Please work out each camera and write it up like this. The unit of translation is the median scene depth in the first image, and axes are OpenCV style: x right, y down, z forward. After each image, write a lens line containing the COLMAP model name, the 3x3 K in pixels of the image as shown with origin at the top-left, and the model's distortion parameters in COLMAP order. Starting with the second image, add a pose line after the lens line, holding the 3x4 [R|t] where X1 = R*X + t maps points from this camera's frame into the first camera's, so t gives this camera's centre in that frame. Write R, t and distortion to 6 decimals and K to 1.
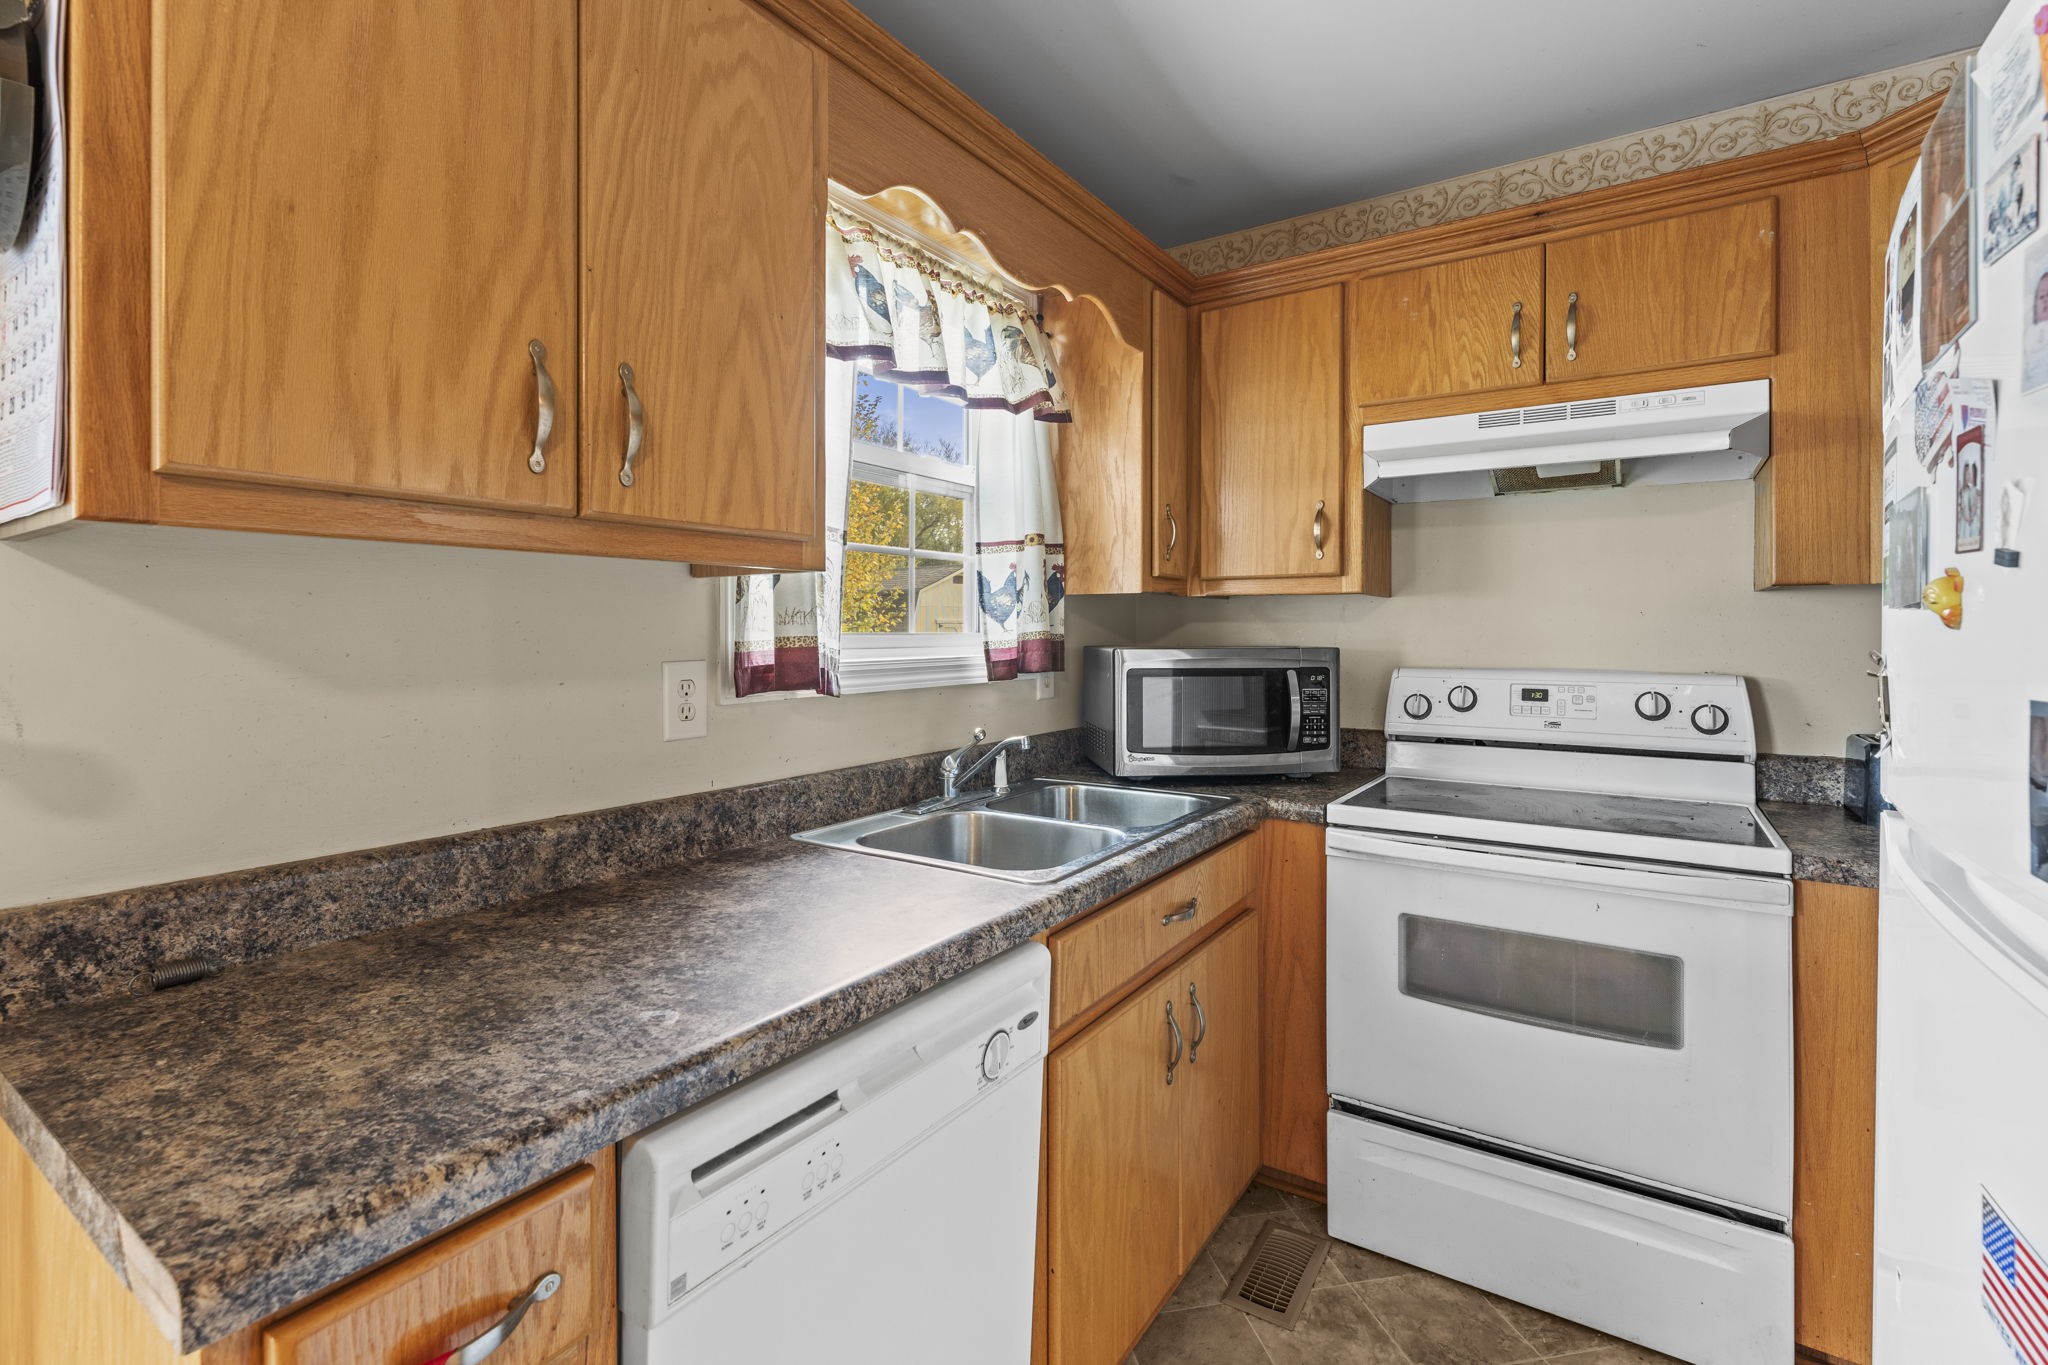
lens RADIAL K [[927.5, 0, 1023.3], [0, 927.5, 635.2], [0, 0, 1]] dist [0.002873, -0.000515]
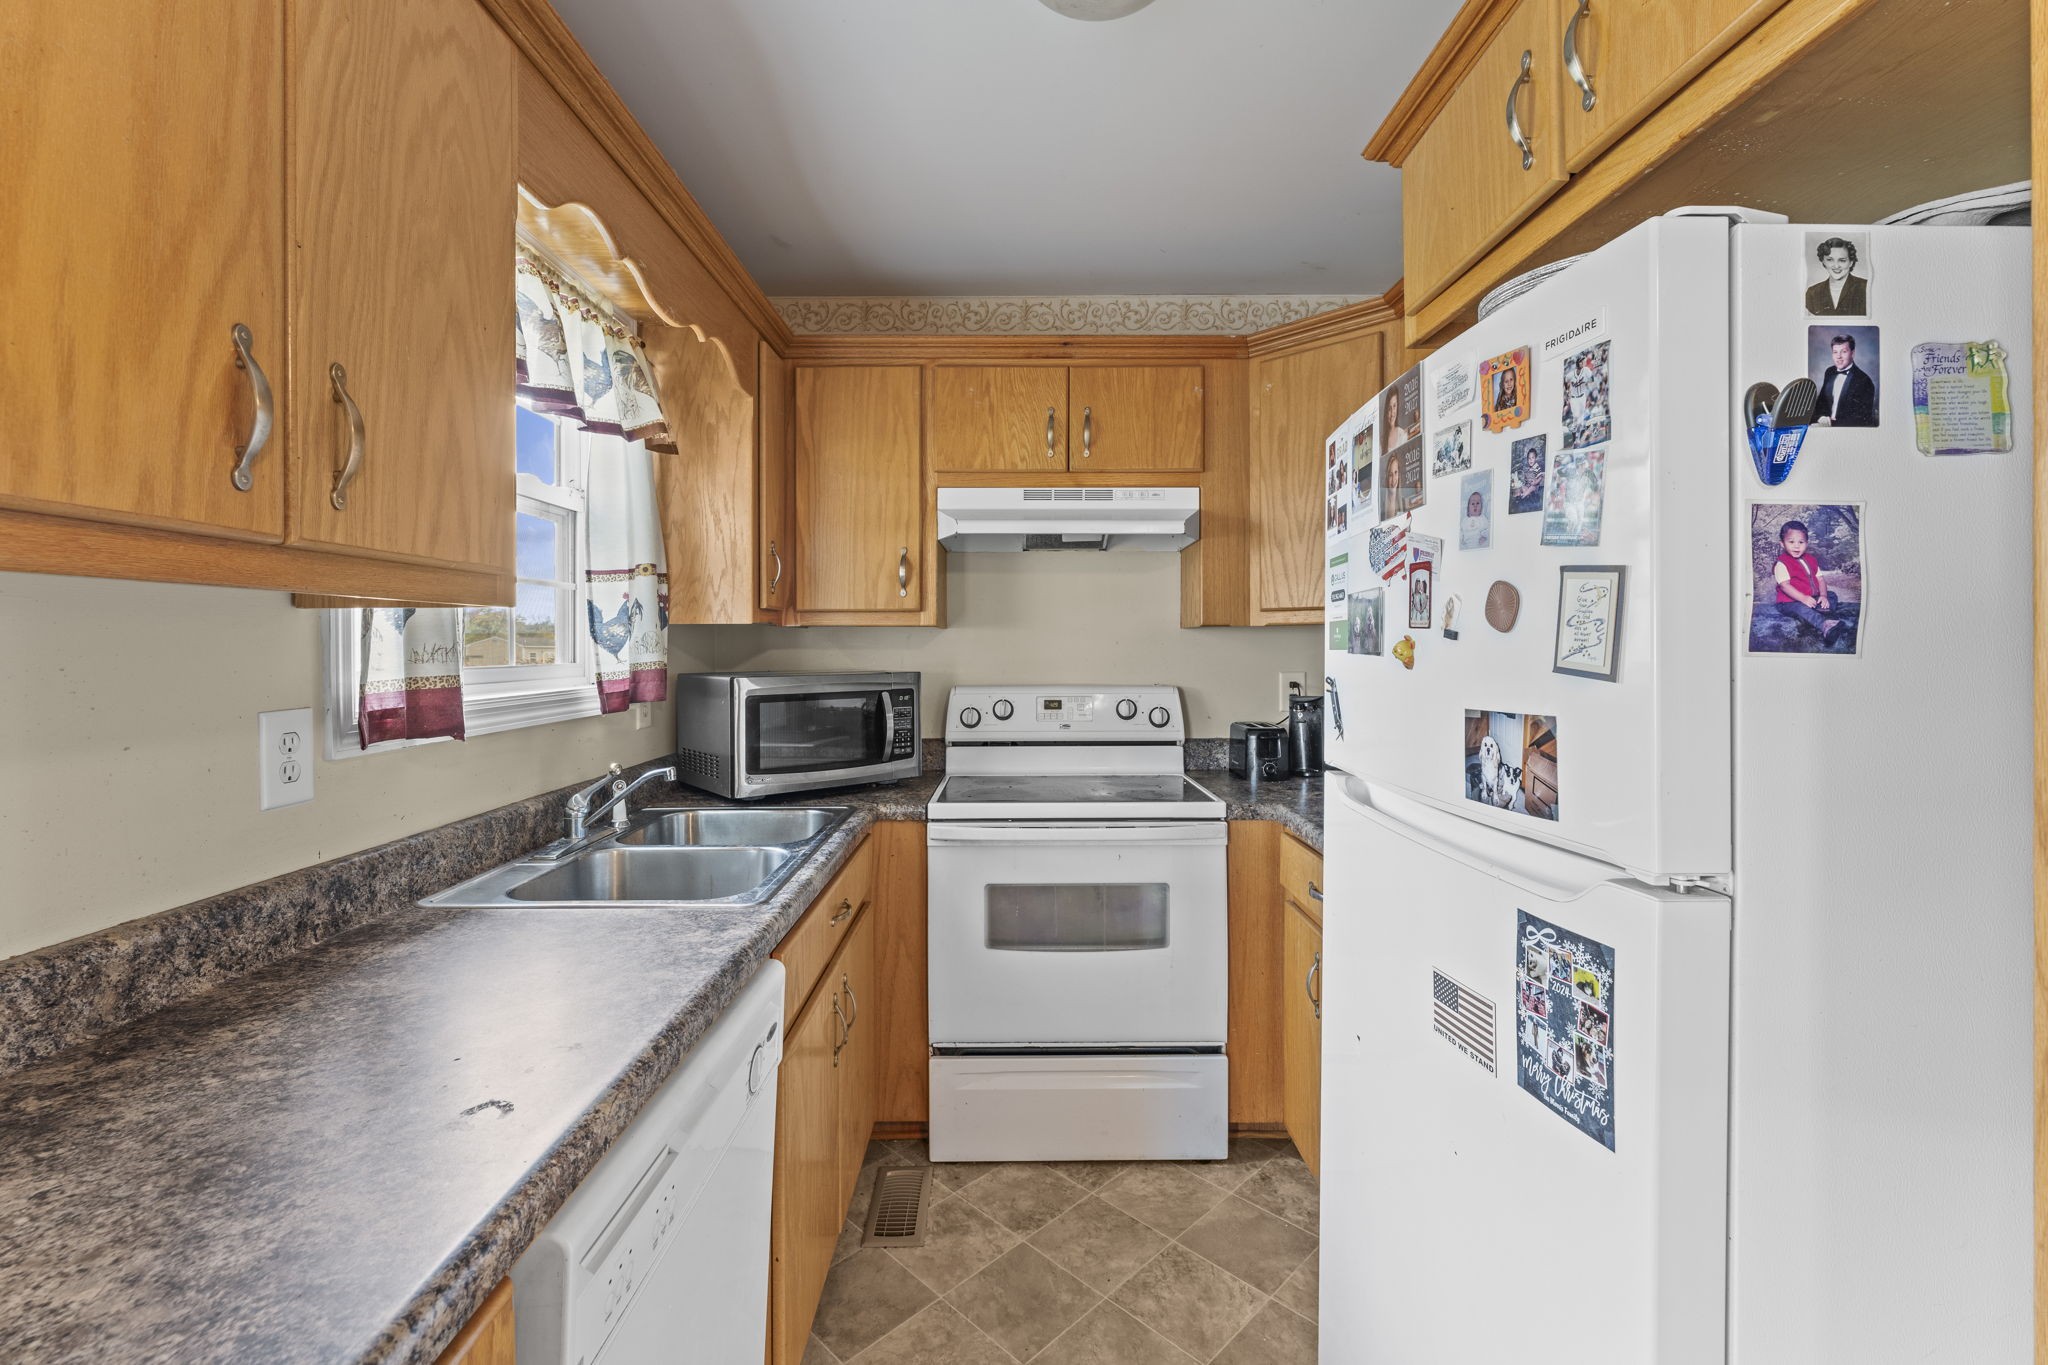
lens RADIAL K [[866.4, 0, 1023.1], [0, 866.4, 654.3], [0, 0, 1]] dist [-0.000127, -0.000480]
pose [[0.831283, -0.008248, 0.555788, -0.205608], [0.006083, 0.999965, 0.005742, -0.017874], [-0.555815, -0.001392, 0.831305, 0.001959]]
